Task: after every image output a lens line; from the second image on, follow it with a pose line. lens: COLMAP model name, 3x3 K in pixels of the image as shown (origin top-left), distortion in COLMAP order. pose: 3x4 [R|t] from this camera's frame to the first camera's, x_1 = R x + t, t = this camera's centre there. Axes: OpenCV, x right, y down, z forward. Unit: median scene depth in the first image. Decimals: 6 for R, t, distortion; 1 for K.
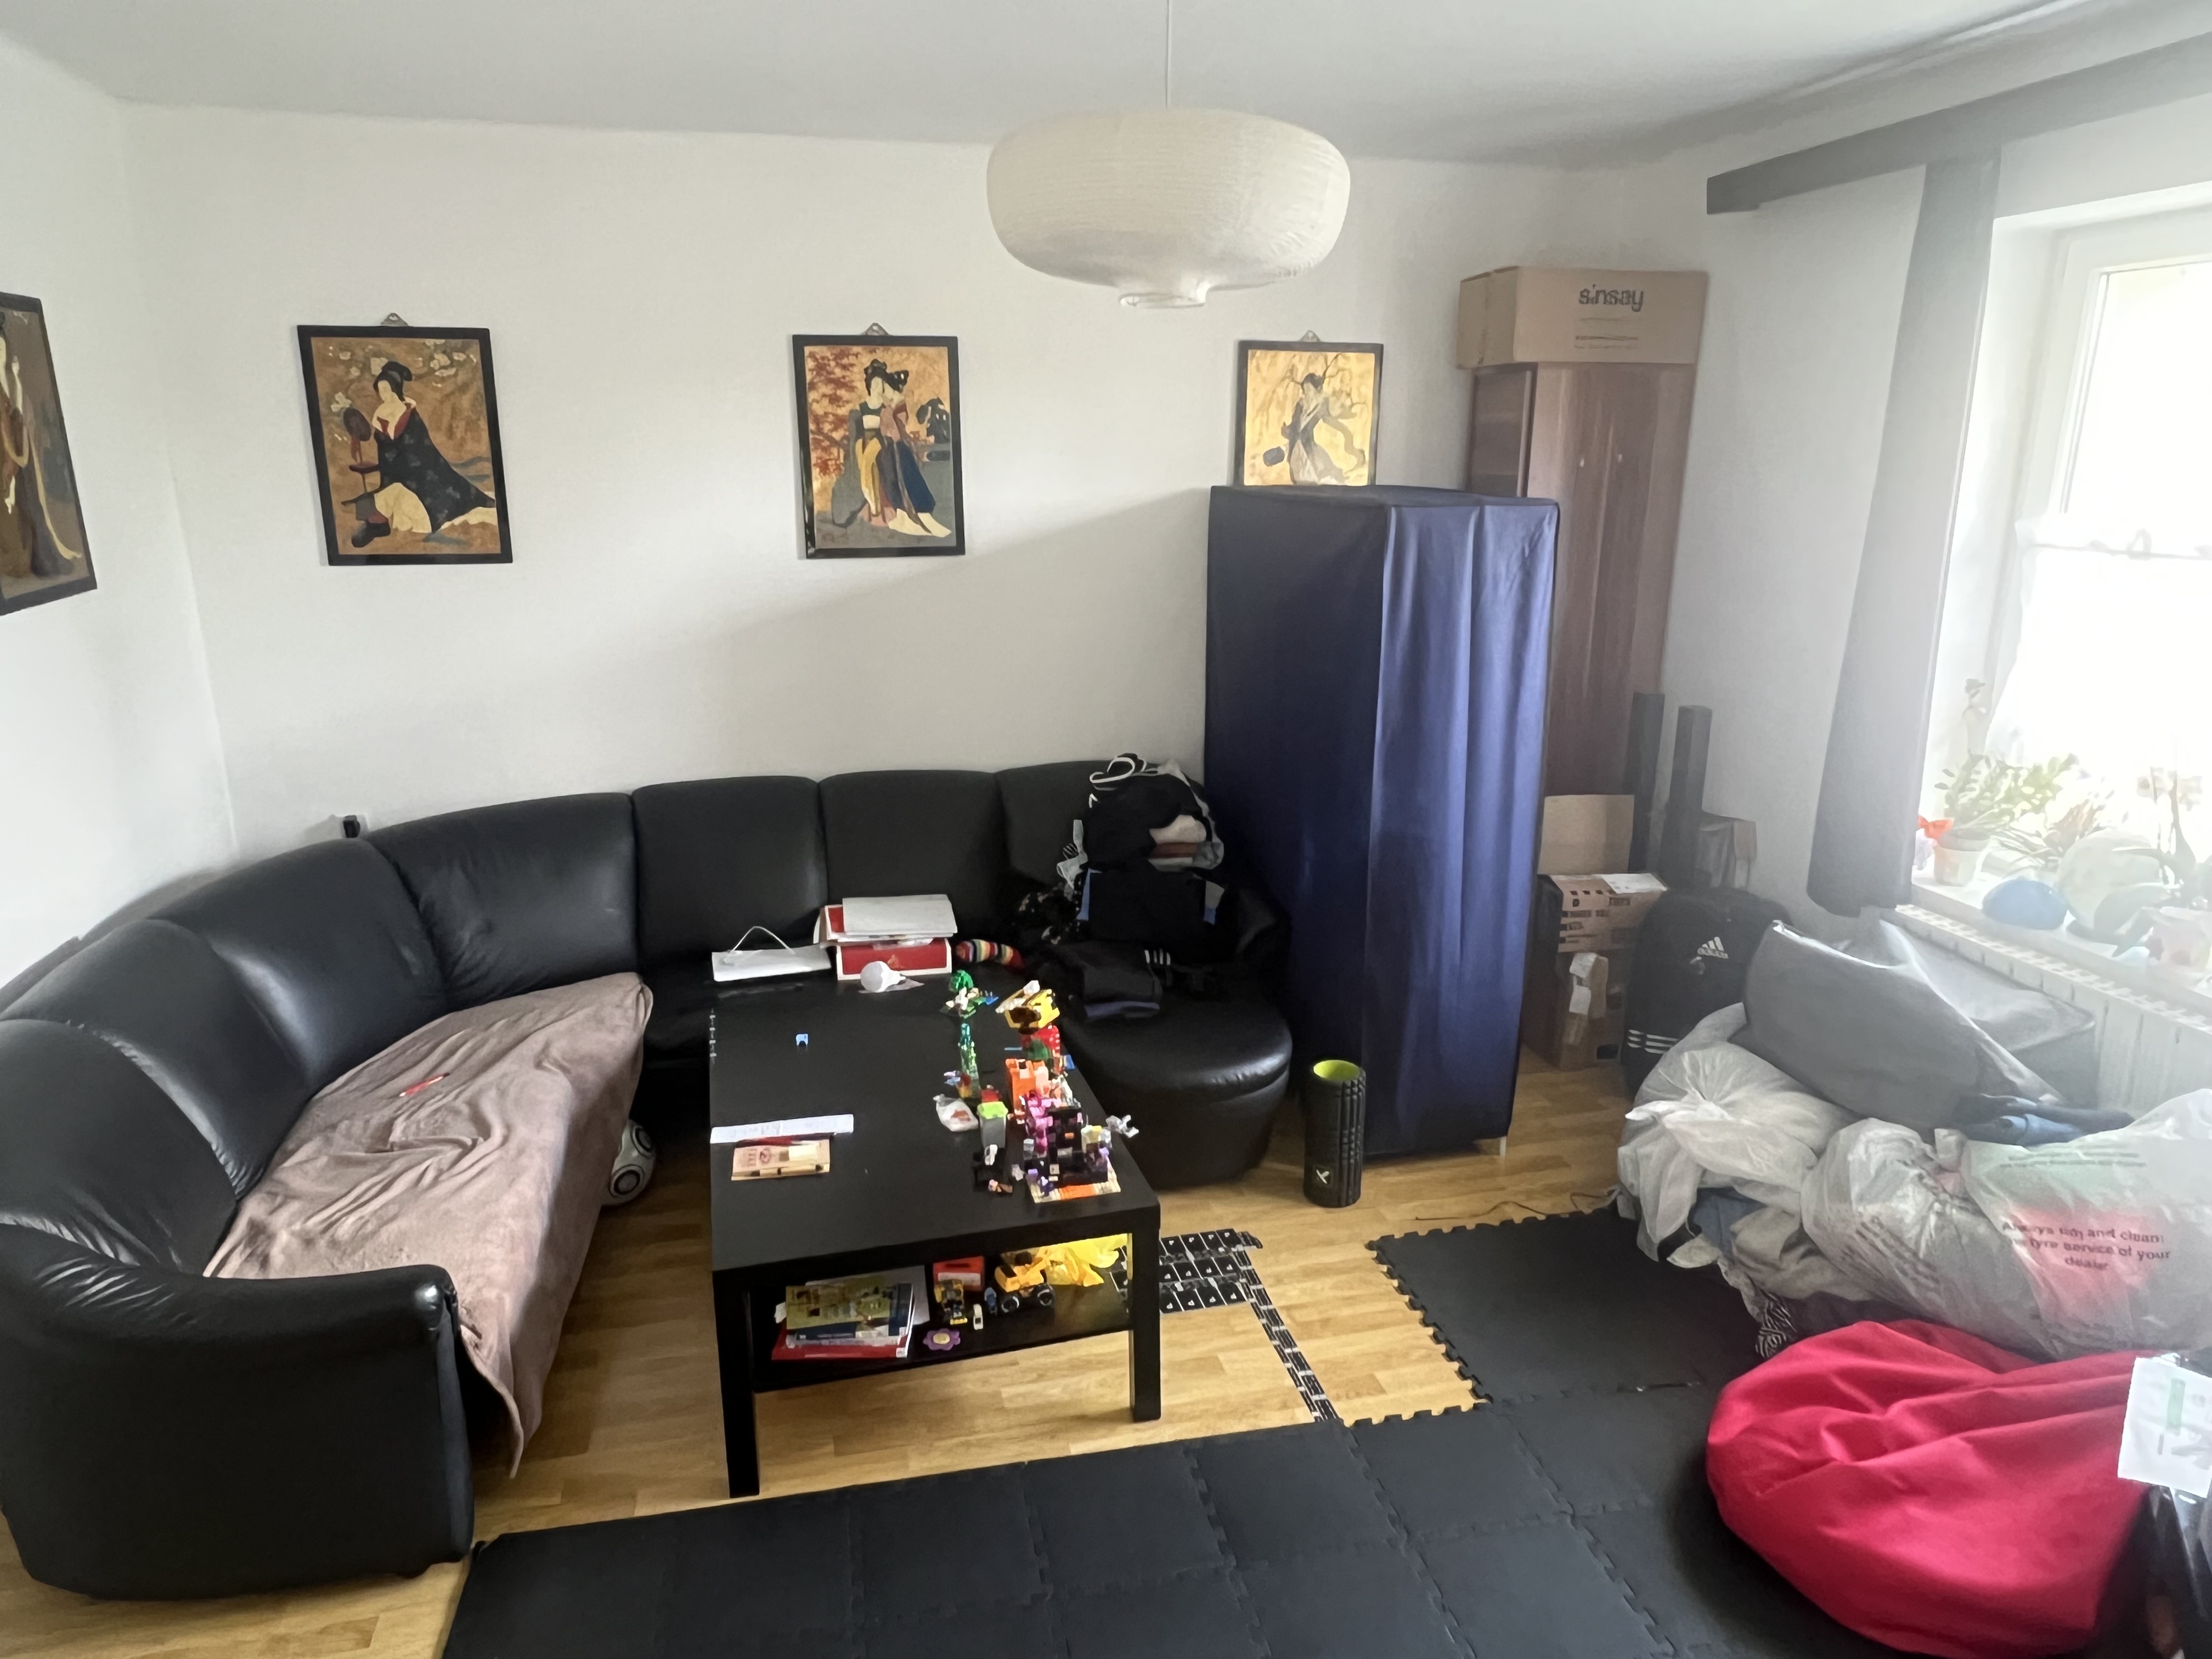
lens RADIAL K [[1409.1, 0, 1098.6], [0, 1409.1, 830.0], [0, 0, 1]] dist [0.001498, -0.003519]
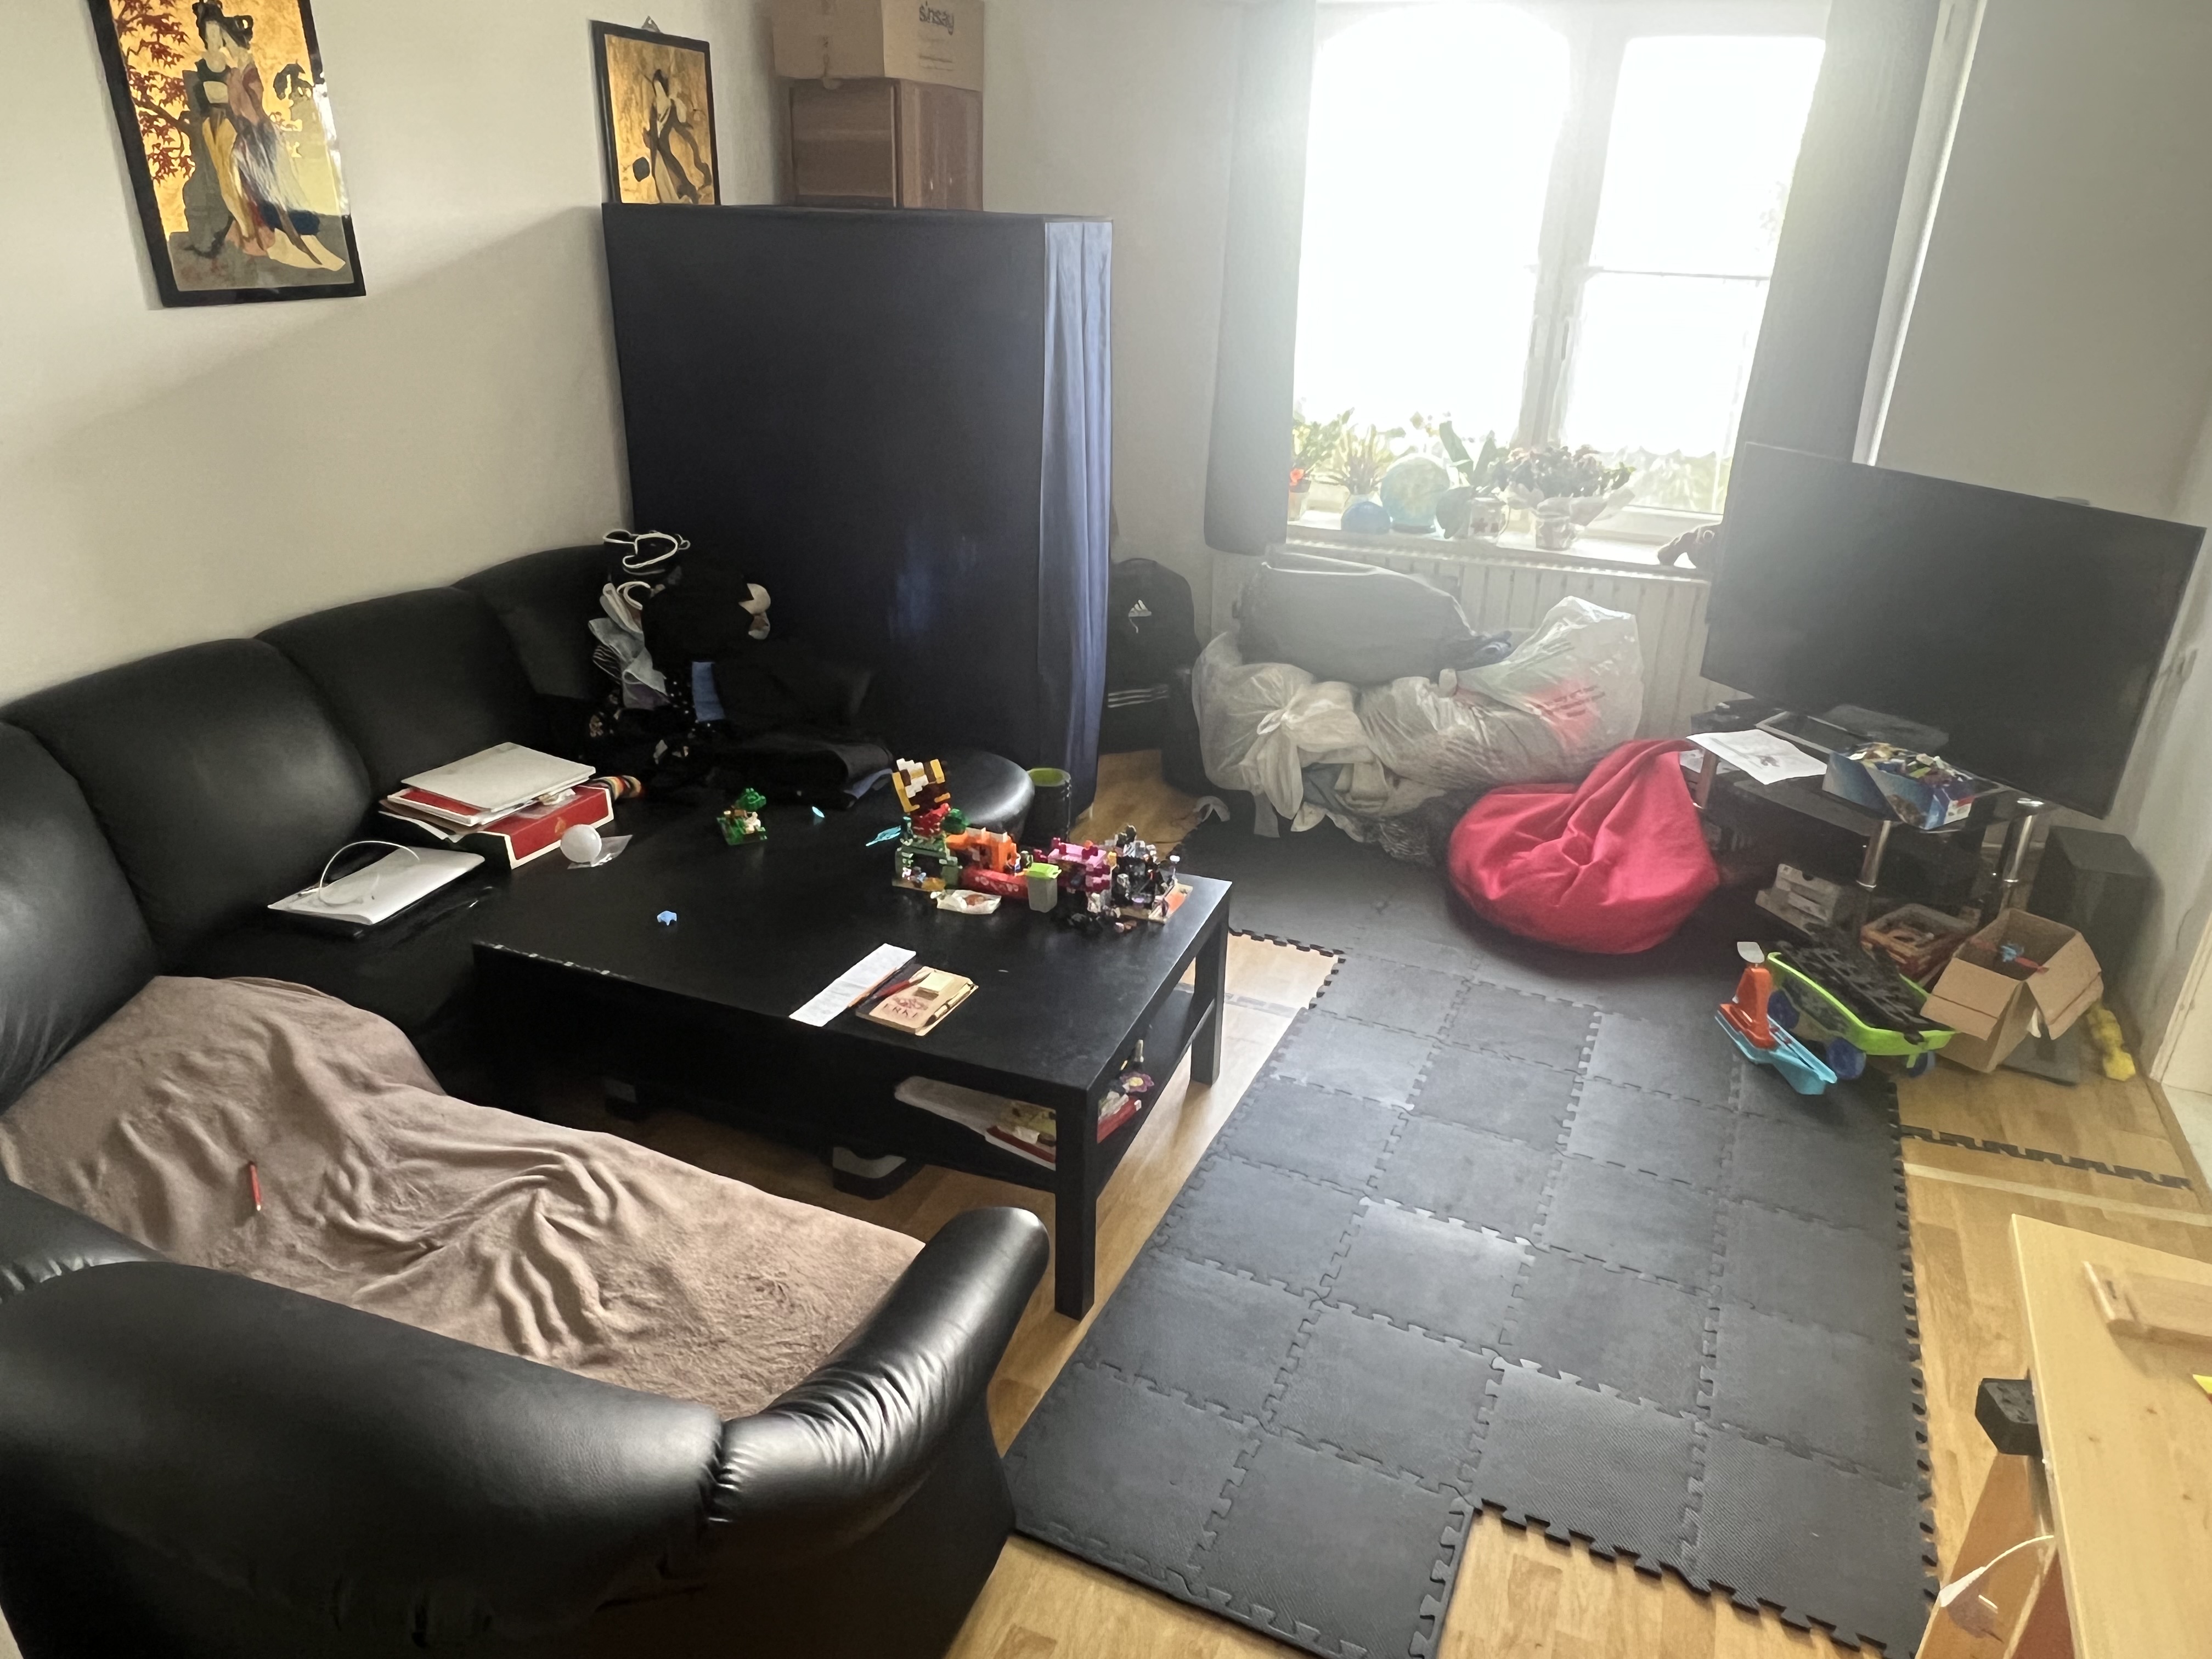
lens RADIAL K [[1409.1, 0, 1102.9], [0, 1409.1, 825.4], [0, 0, 1]] dist [0.001498, -0.003519]
pose [[0.596167, -0.309394, 0.740851, -0.519281], [0.187717, 0.950903, 0.246059, -0.042578], [-0.780607, -0.007622, 0.624975, 0.246649]]
